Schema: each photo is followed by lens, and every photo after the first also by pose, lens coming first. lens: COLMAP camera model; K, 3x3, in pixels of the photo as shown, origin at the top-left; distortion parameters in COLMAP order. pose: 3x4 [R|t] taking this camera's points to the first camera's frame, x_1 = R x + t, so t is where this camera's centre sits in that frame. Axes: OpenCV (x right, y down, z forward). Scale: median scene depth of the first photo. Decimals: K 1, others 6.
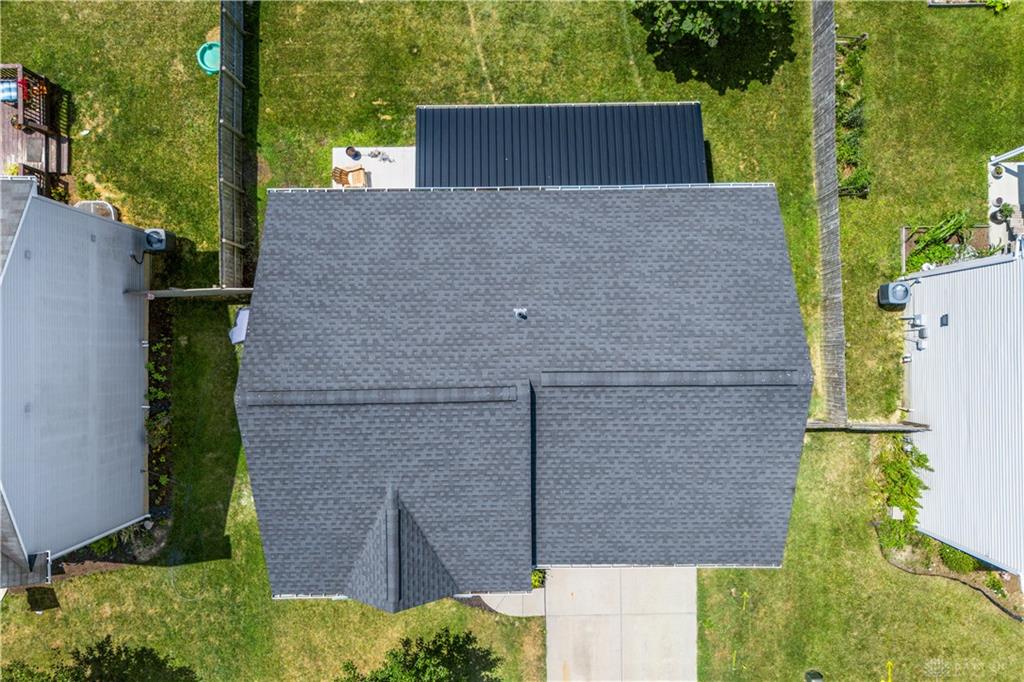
lens RADIAL K [[764.2, 0, 520.8], [0, 764.2, 345.5], [0, 0, 1]] dist [0.054780, -0.050405]
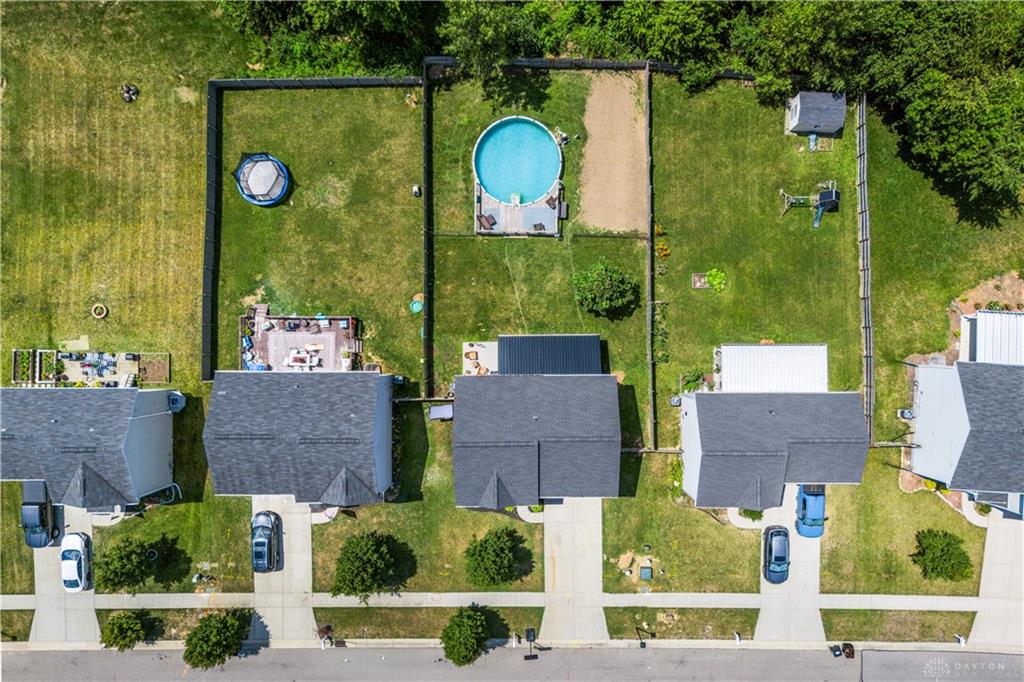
lens RADIAL K [[764.2, 0, 520.8], [0, 764.2, 345.5], [0, 0, 1]] dist [0.054780, -0.050405]
pose [[0.999941, 0.002835, -0.010485, -0.020434], [-0.002871, 0.999990, -0.003399, -0.238474], [0.010476, 0.003429, 0.999939, -1.585328]]
